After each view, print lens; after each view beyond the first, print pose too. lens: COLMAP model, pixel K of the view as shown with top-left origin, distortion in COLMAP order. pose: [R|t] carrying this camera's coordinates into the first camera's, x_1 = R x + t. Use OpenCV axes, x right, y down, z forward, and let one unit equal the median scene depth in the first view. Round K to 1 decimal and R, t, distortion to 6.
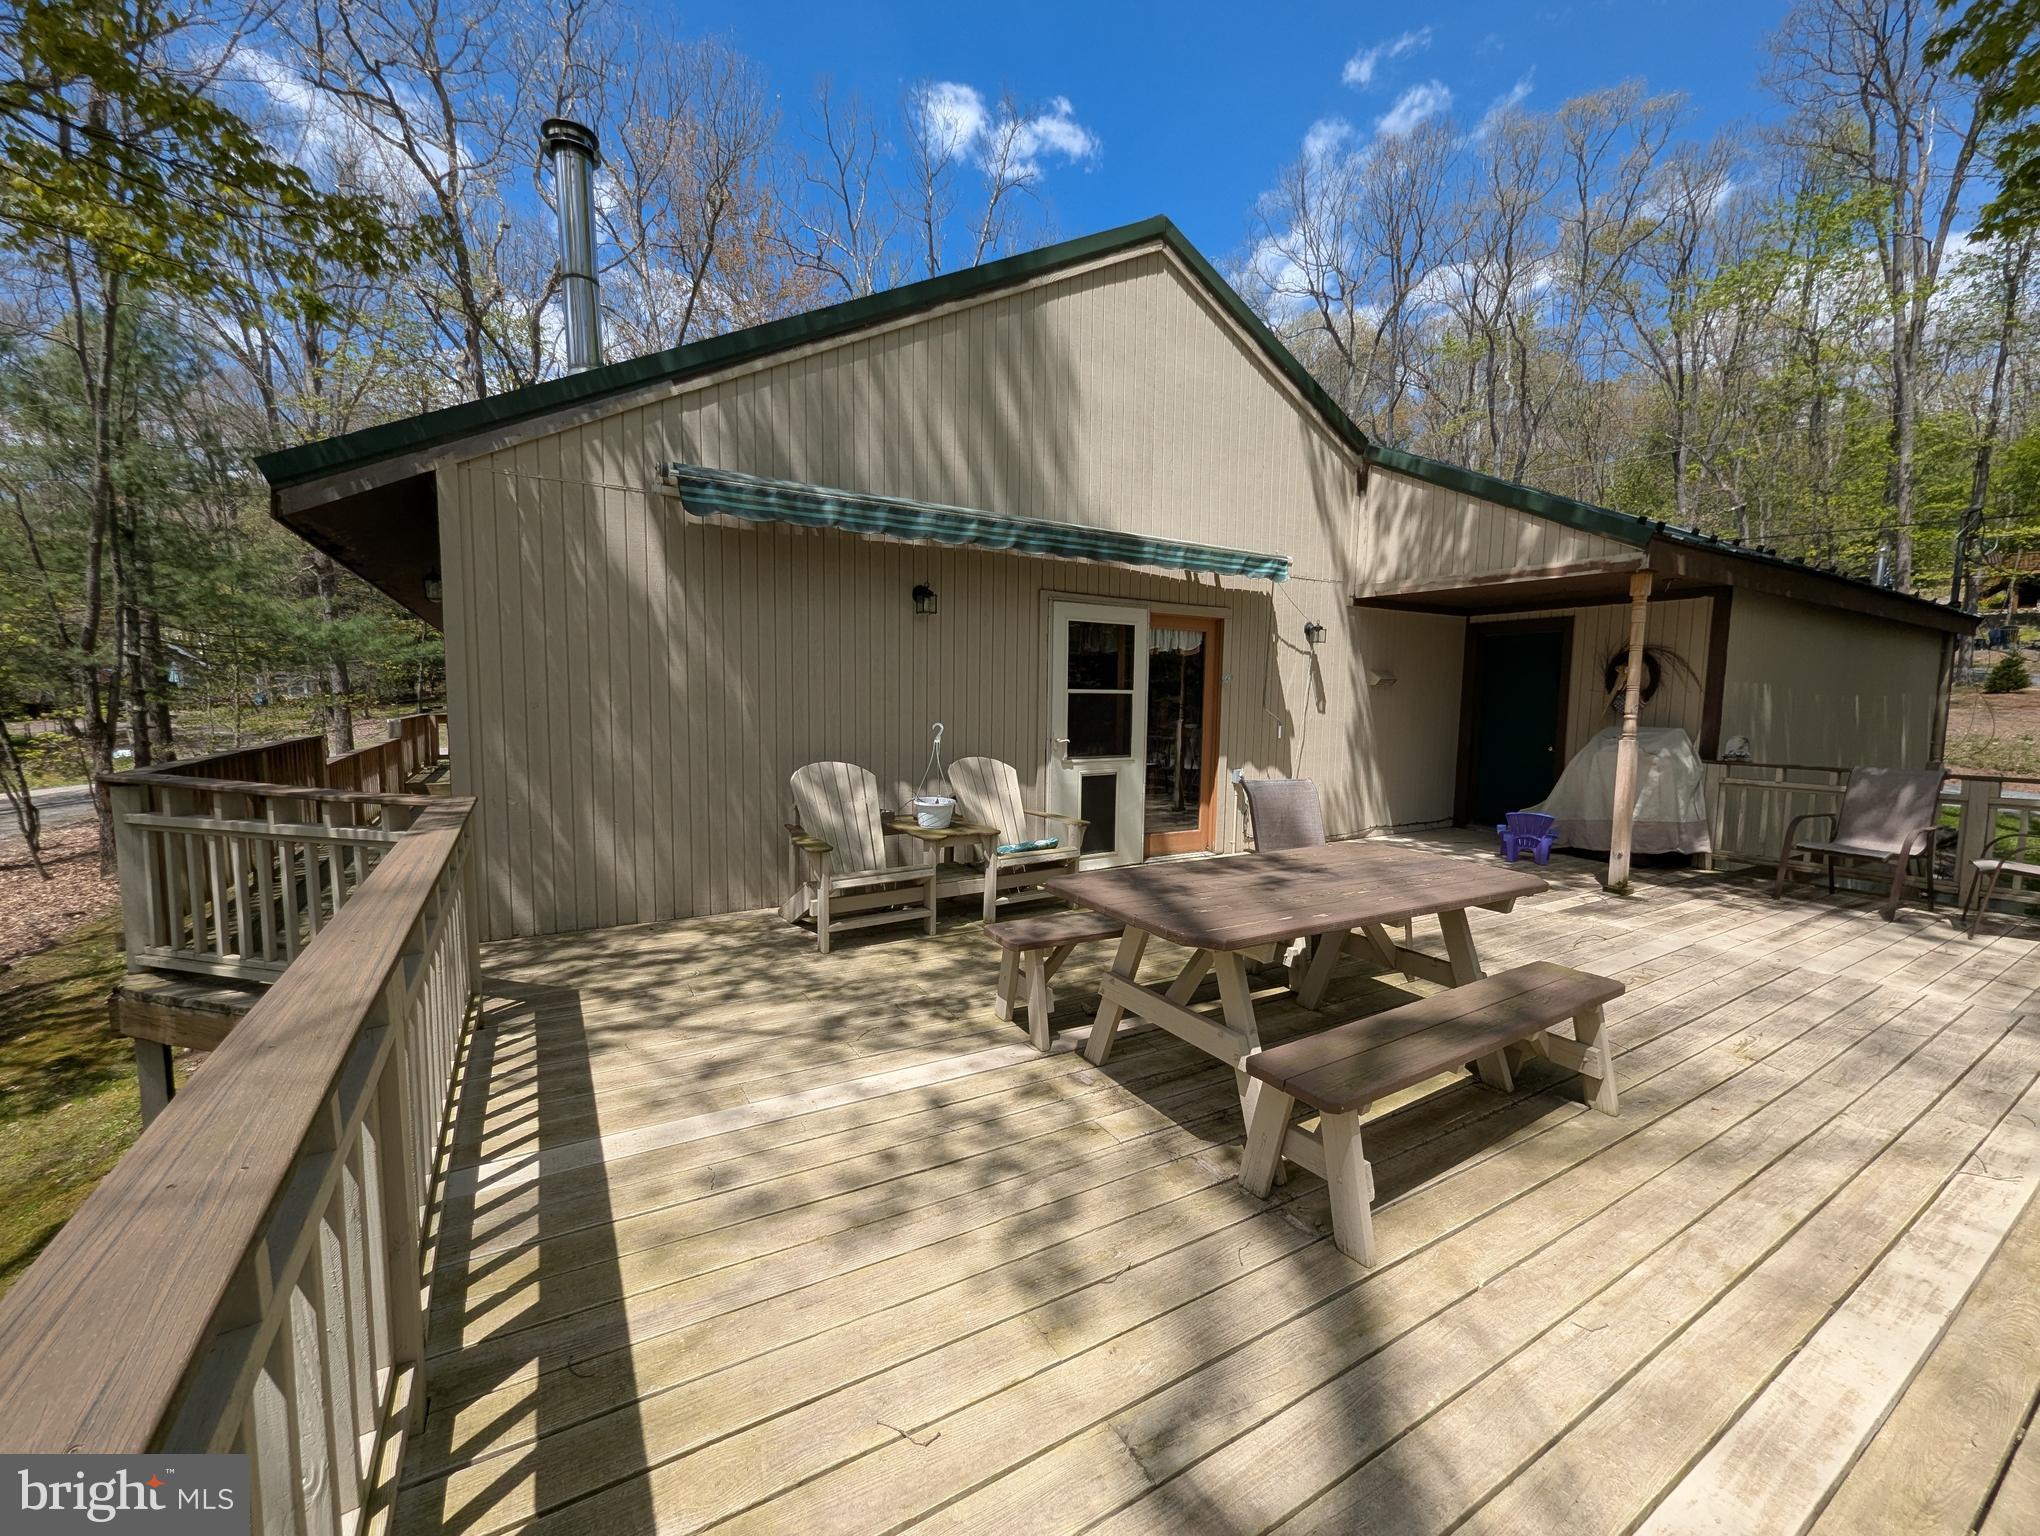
lens RADIAL K [[820.5, 0, 1020.0], [0, 820.5, 768.0], [0, 0, 1]] dist [-0.001787, -0.000053]
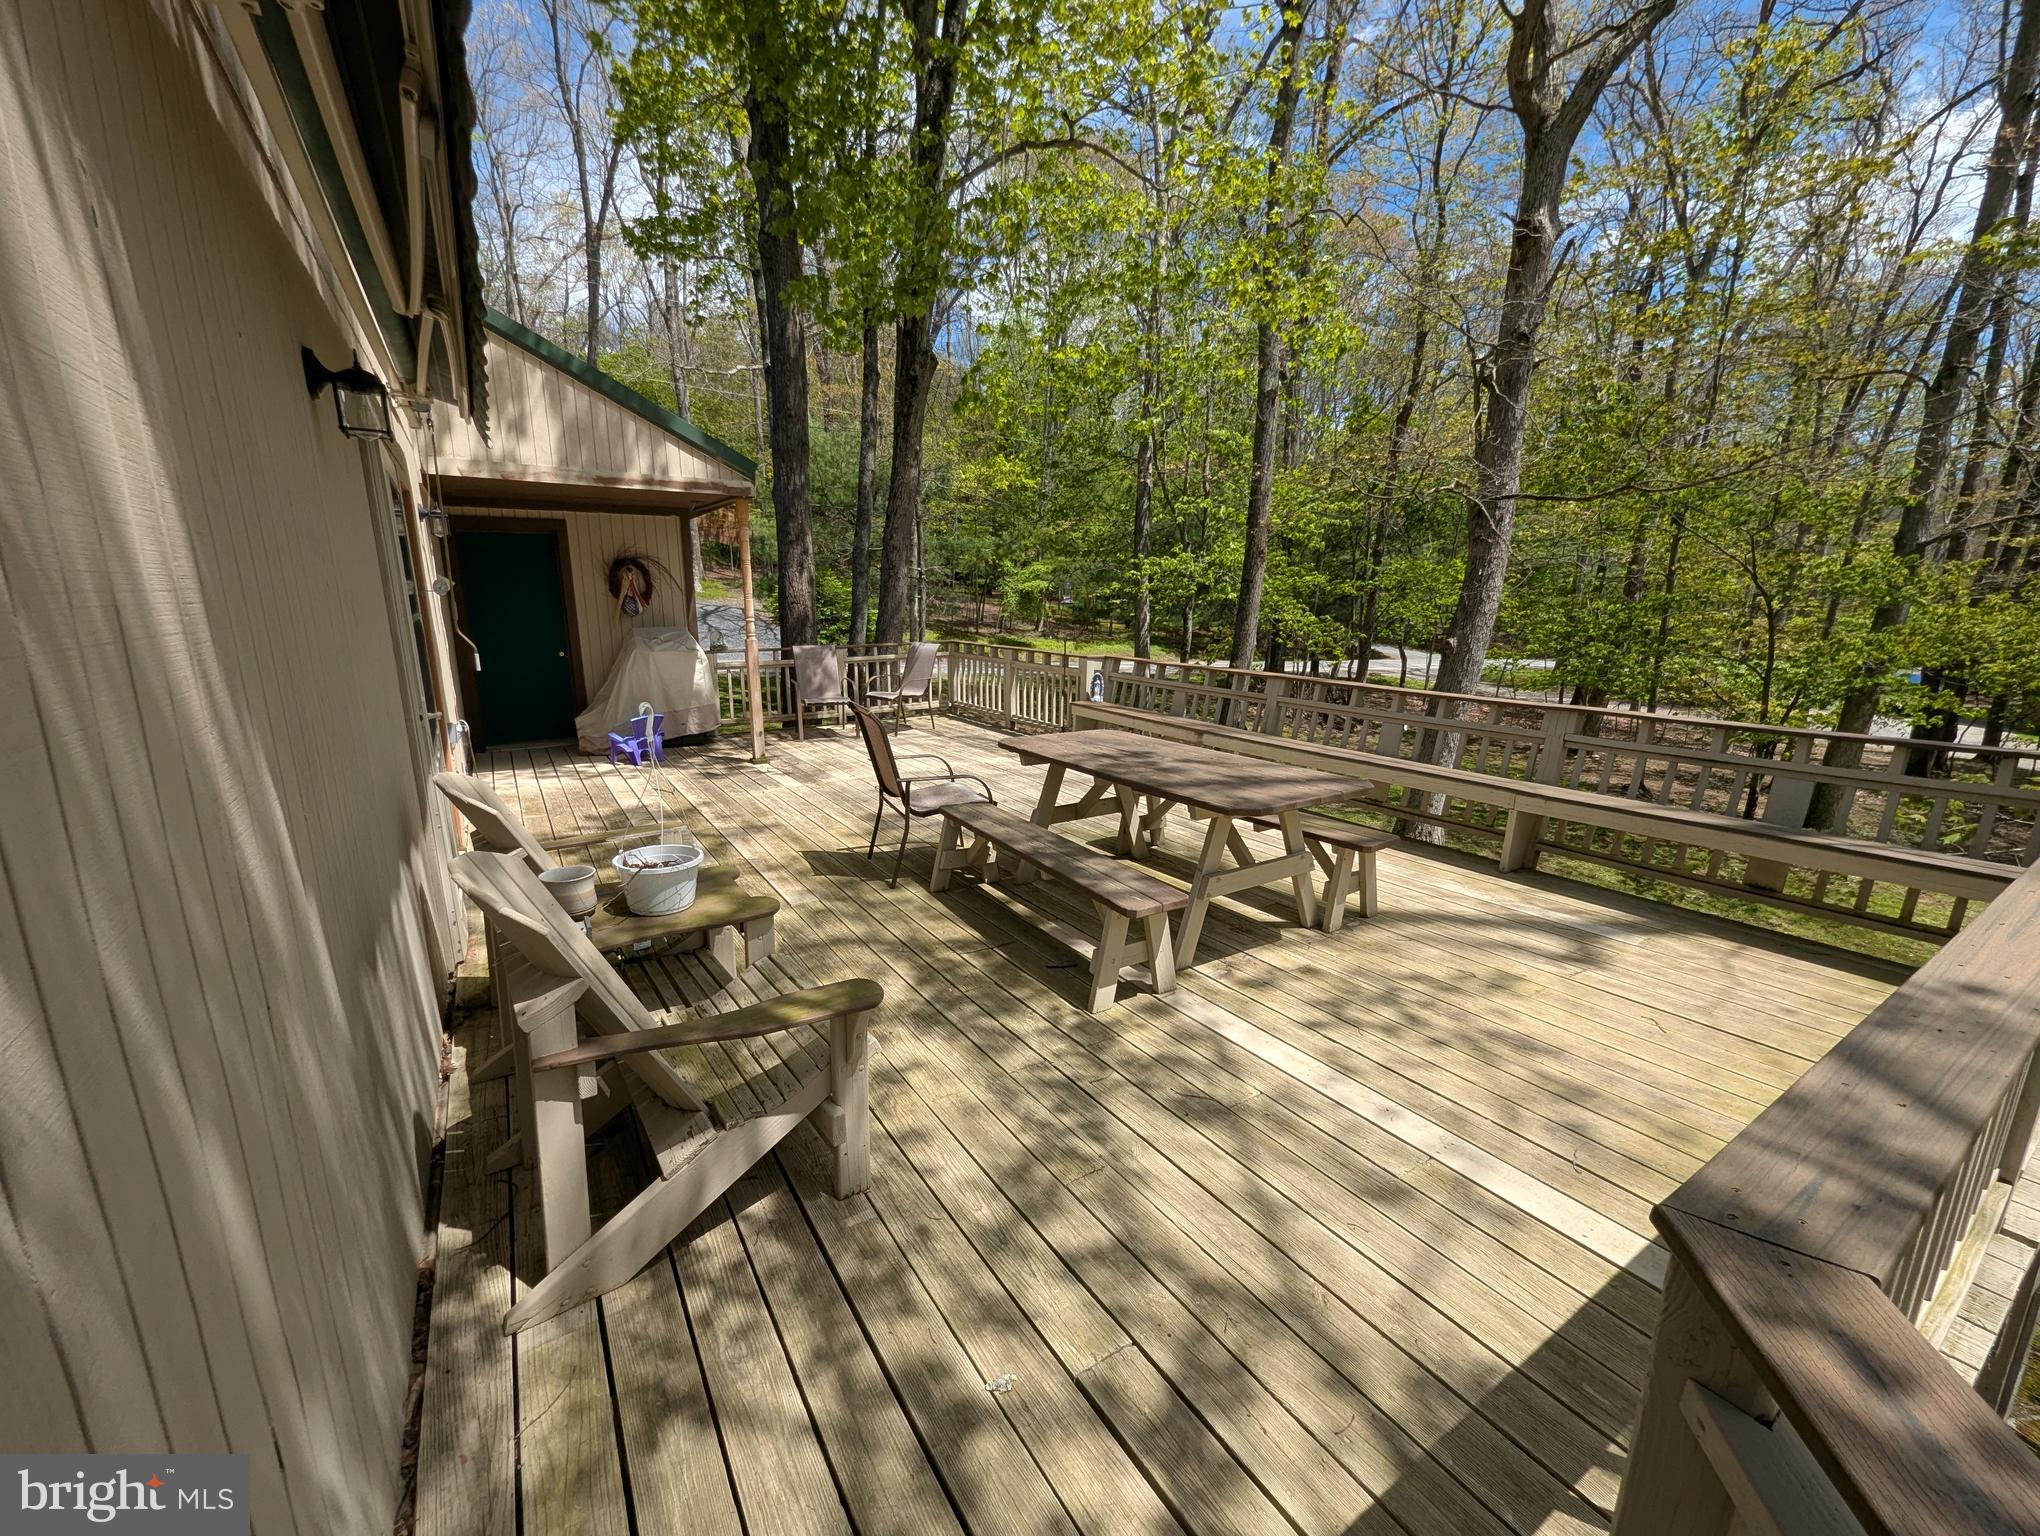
lens RADIAL K [[820.5, 0, 1020.0], [0, 820.5, 768.0], [0, 0, 1]] dist [-0.001787, -0.000053]
pose [[-0.028592, -0.221258, 0.974796, -0.847940], [0.098016, 0.969875, 0.223016, -0.142044], [-0.994774, 0.101922, -0.006044, 1.133050]]
